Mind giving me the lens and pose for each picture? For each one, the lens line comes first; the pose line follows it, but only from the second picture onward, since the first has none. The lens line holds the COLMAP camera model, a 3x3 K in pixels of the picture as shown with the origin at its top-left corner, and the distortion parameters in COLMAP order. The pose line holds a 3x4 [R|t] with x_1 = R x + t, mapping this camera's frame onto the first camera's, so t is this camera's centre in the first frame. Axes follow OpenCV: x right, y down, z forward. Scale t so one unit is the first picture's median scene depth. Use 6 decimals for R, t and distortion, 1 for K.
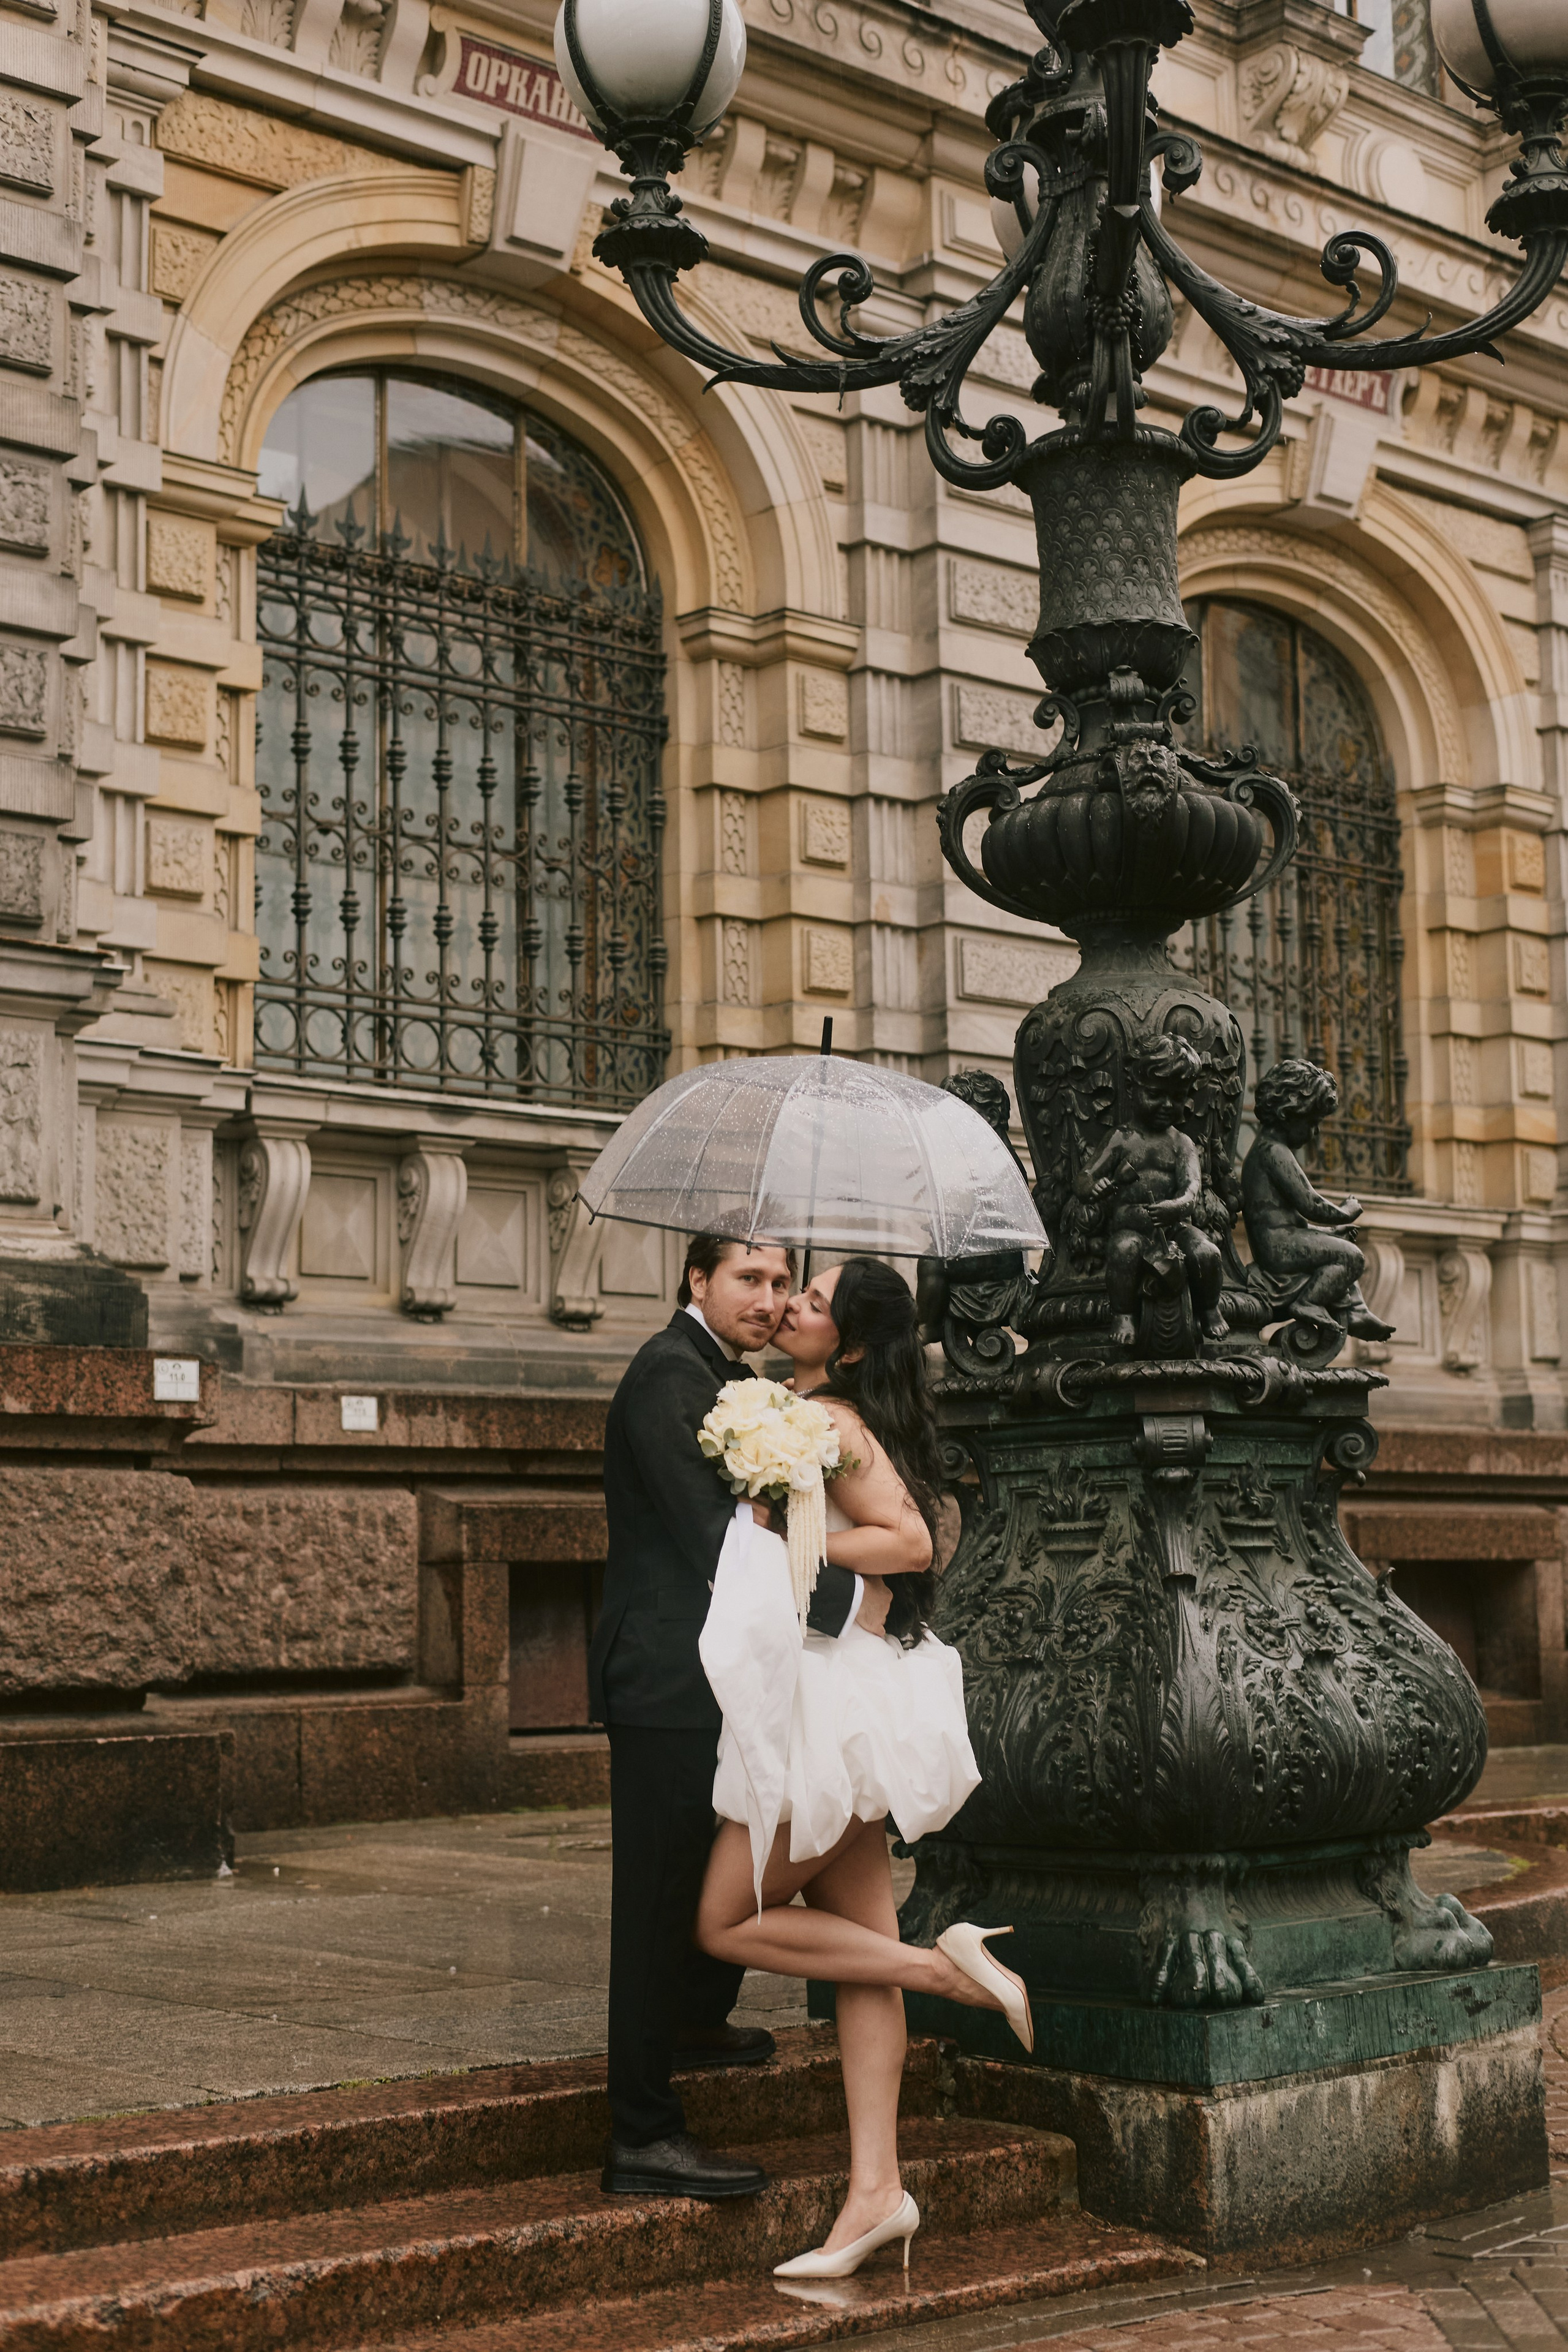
lens RADIAL K [[3337.4, 0, 784.0], [0, 3337.4, 1176.0], [0, 0, 1]] dist [0.011975, -0.150064]
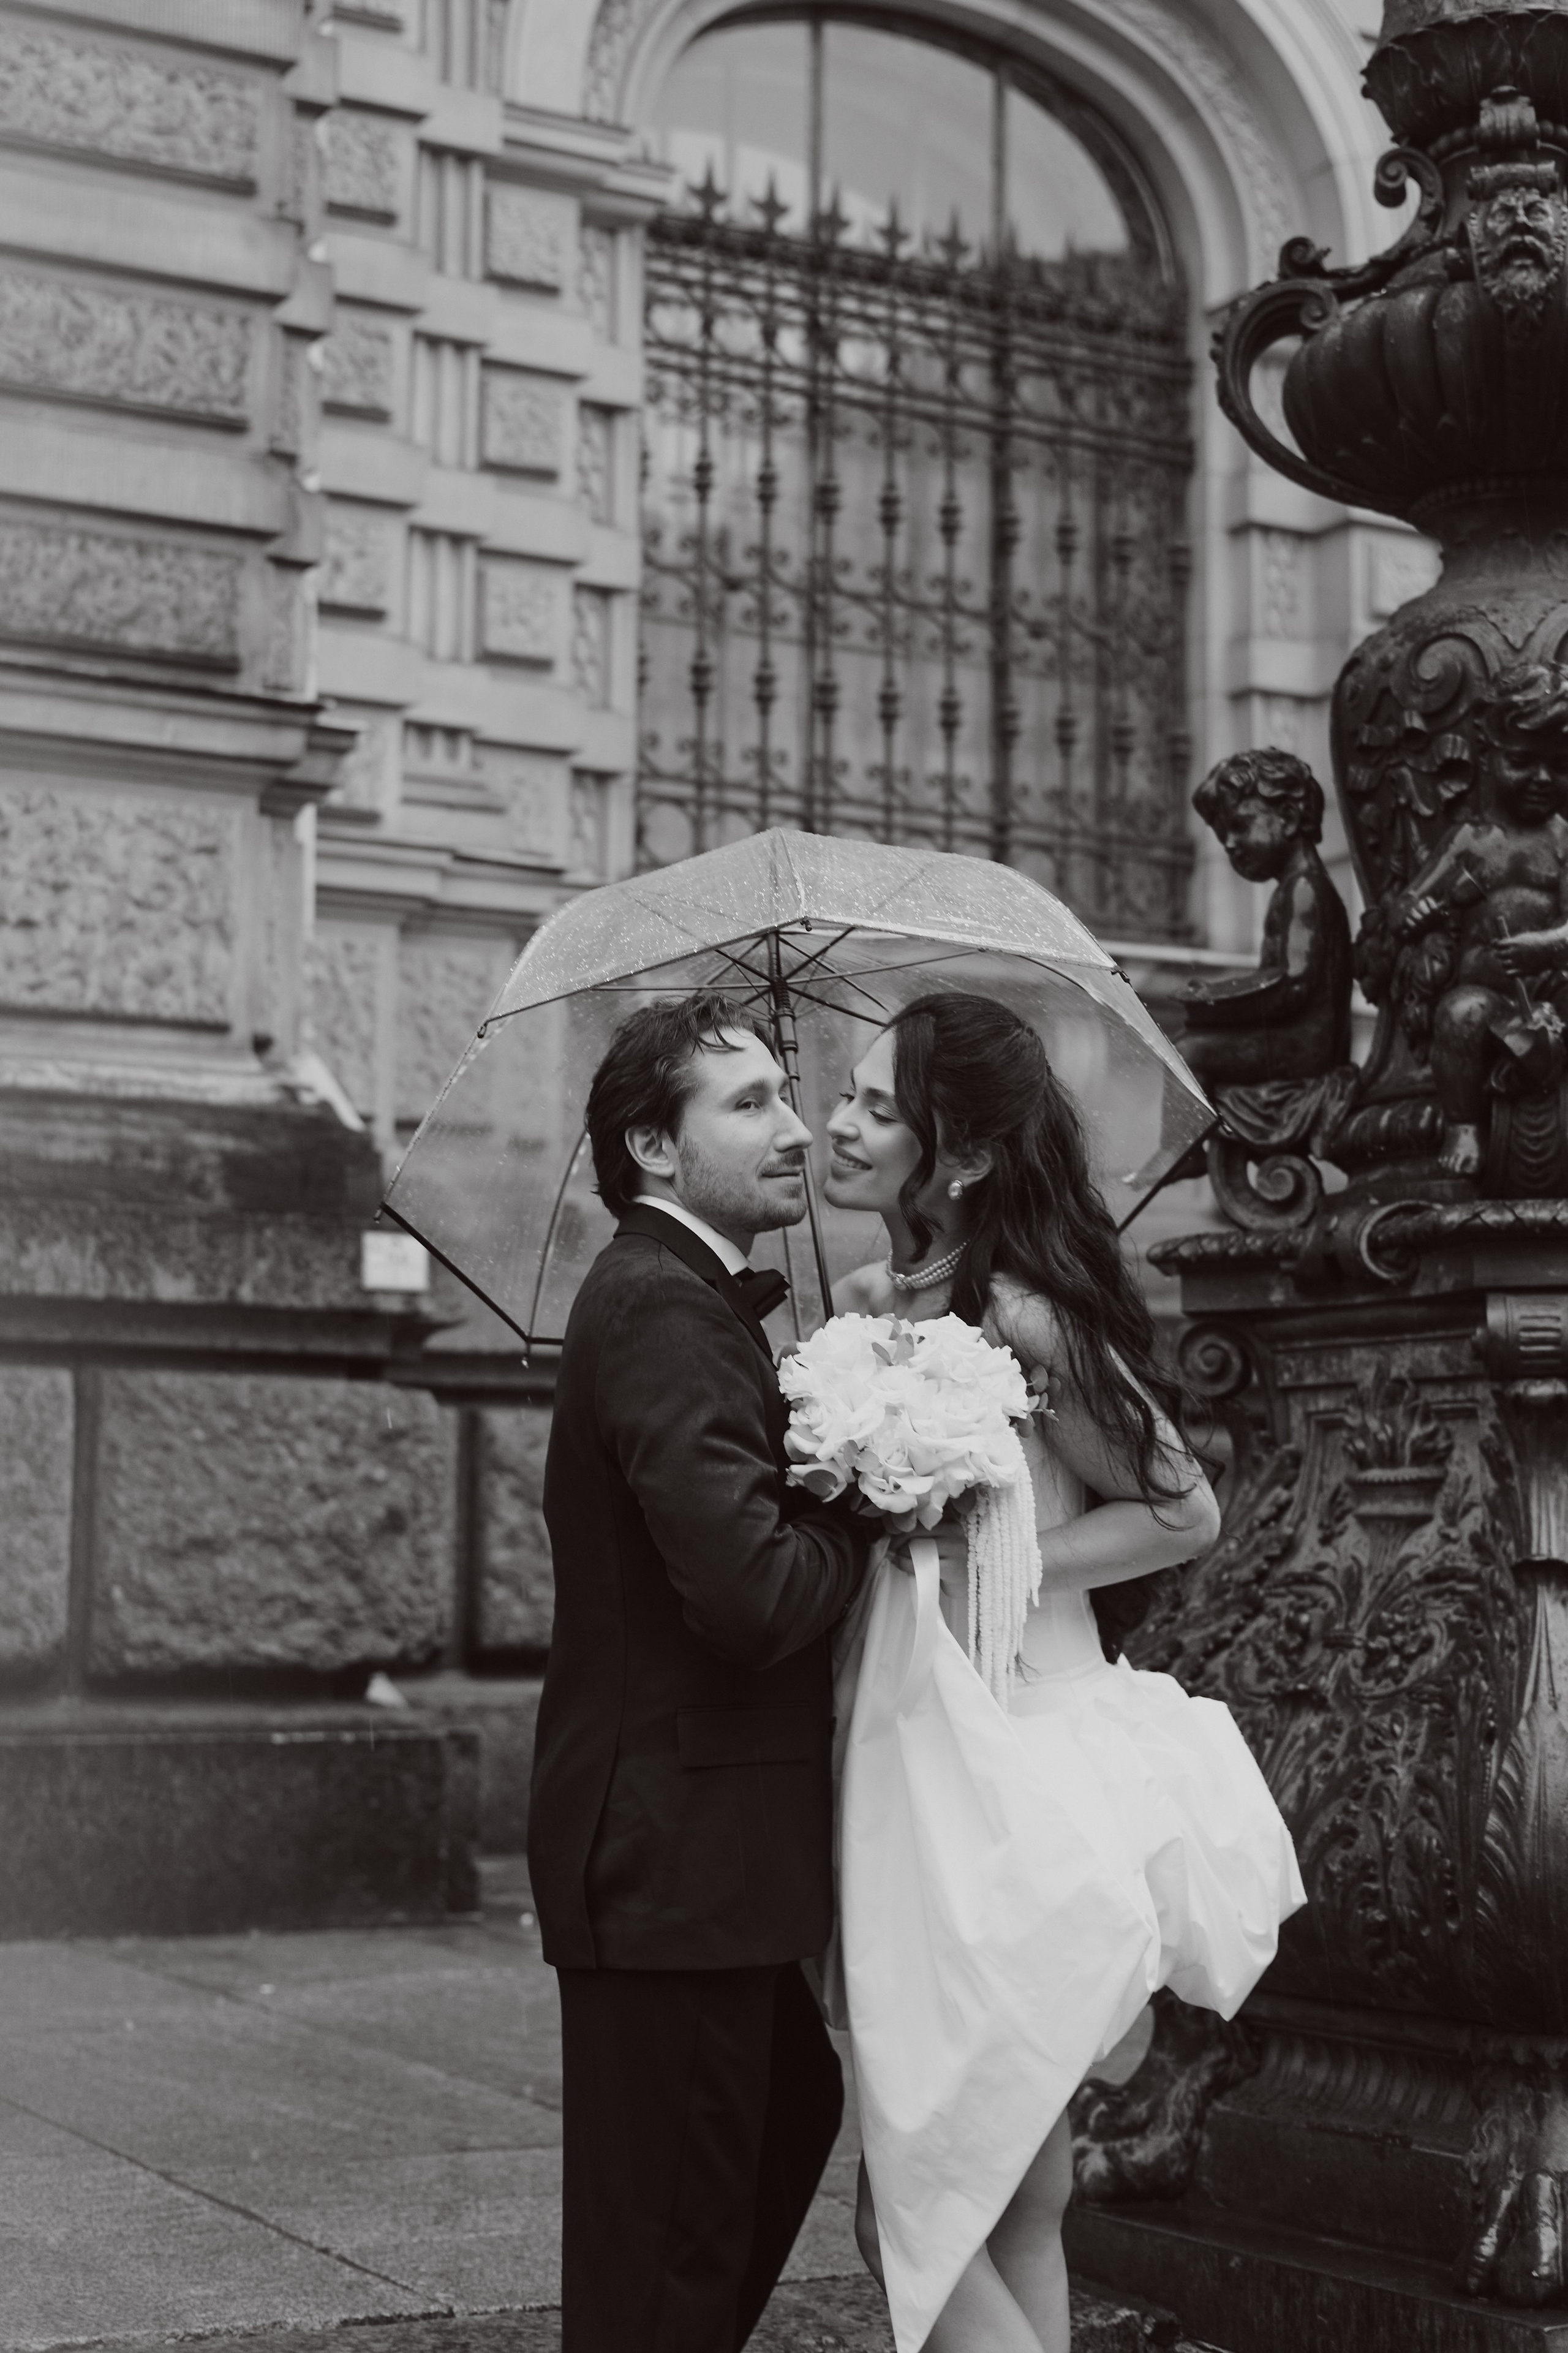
lens RADIAL K [[3536.0, 0, 782.4], [0, 3536.0, 1088.4], [0, 0, 1]] dist [0.031849, -0.237667]
pose [[0.971846, -0.001884, -0.235608, 0.092601], [0.000420, 0.999980, -0.006263, 0.027090], [0.235615, 0.005988, 0.971828, 0.244216]]
